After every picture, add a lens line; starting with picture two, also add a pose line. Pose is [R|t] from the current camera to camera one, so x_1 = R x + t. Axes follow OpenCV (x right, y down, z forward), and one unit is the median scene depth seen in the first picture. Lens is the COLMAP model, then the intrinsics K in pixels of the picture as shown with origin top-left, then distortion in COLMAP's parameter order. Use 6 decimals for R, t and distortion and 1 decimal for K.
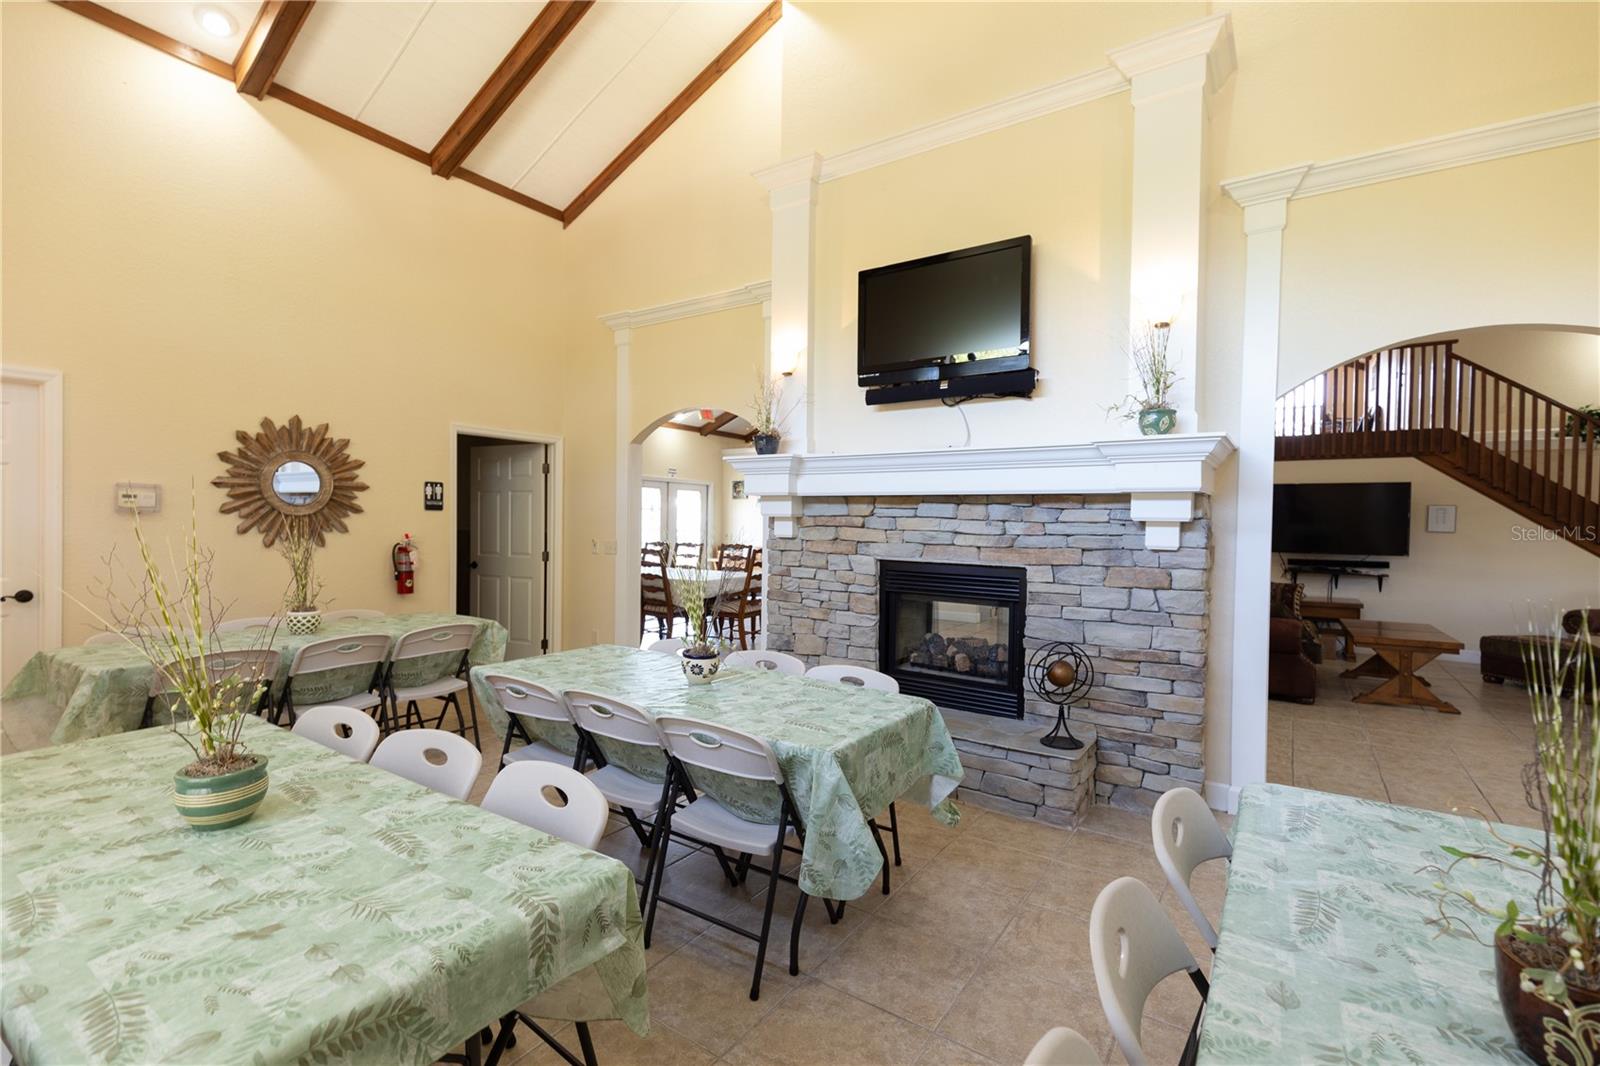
lens RADIAL K [[720.5, 0, 807.3], [0, 720.5, 530.7], [0, 0, 1]] dist [0.010546, -0.000720]
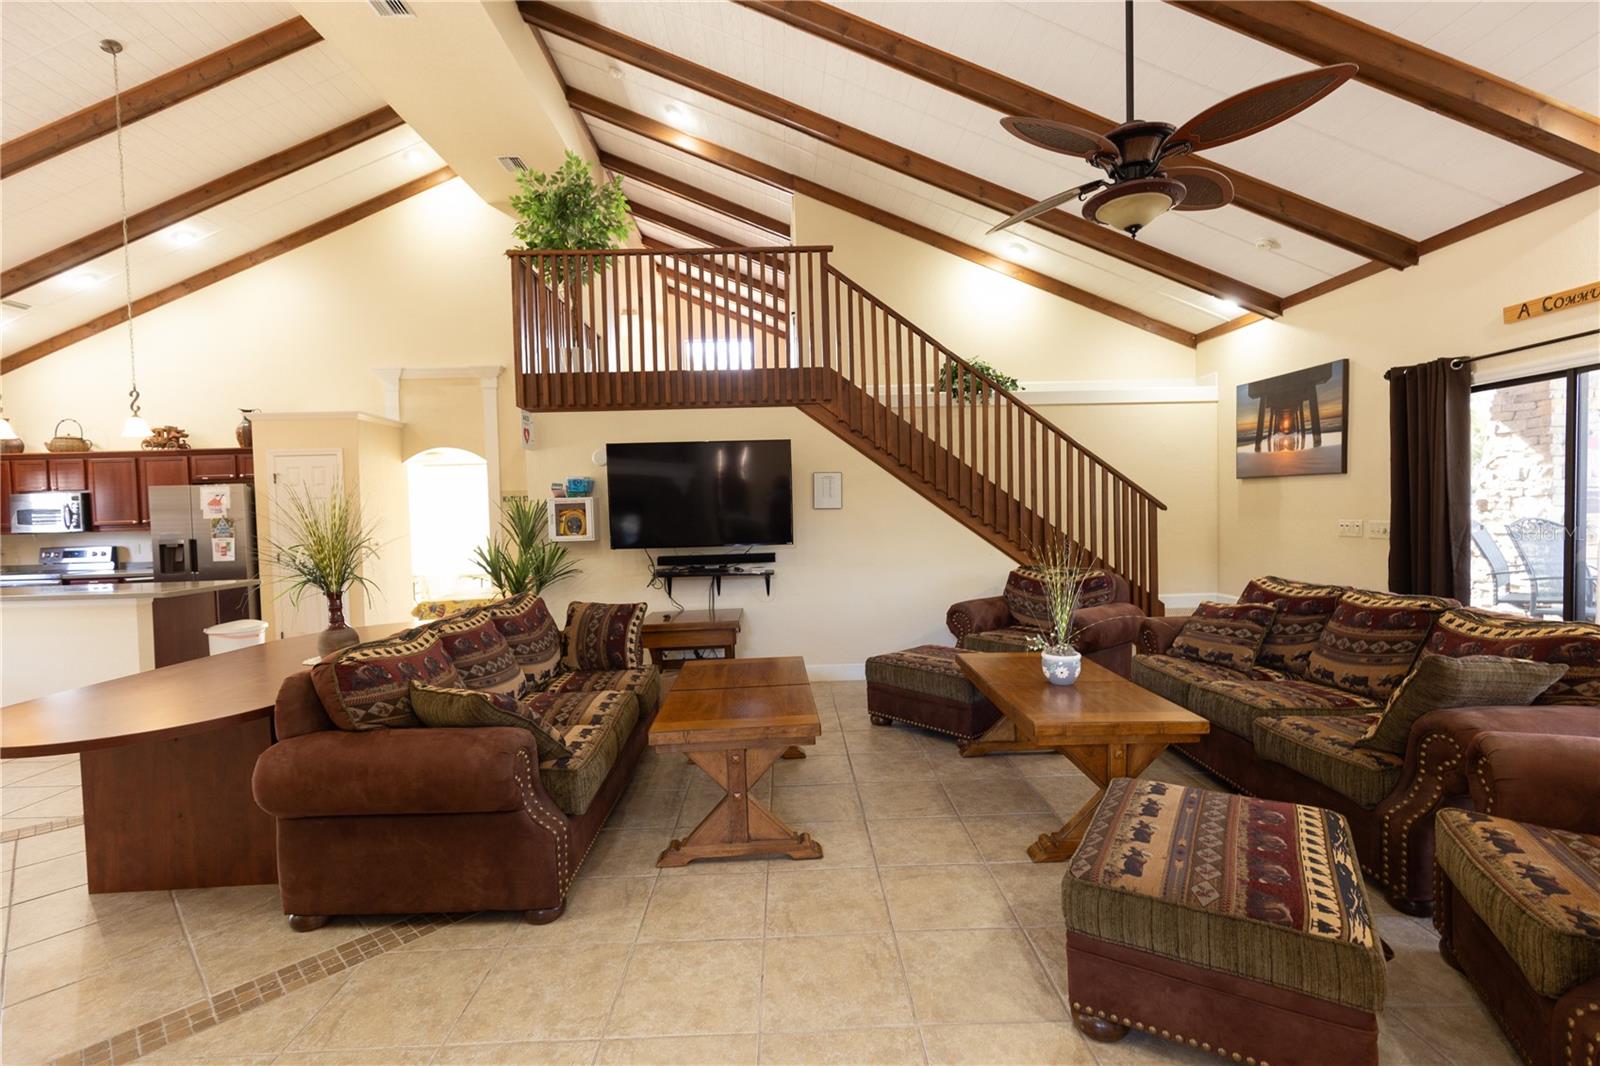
lens RADIAL K [[720.5, 0, 797.5], [0, 720.5, 533.5], [0, 0, 1]] dist [0.010546, -0.000720]
pose [[0.818158, -0.053773, 0.572474, 0.431169], [0.046371, 0.998545, 0.027523, 0.005471], [-0.573121, 0.004028, 0.819461, 0.421504]]
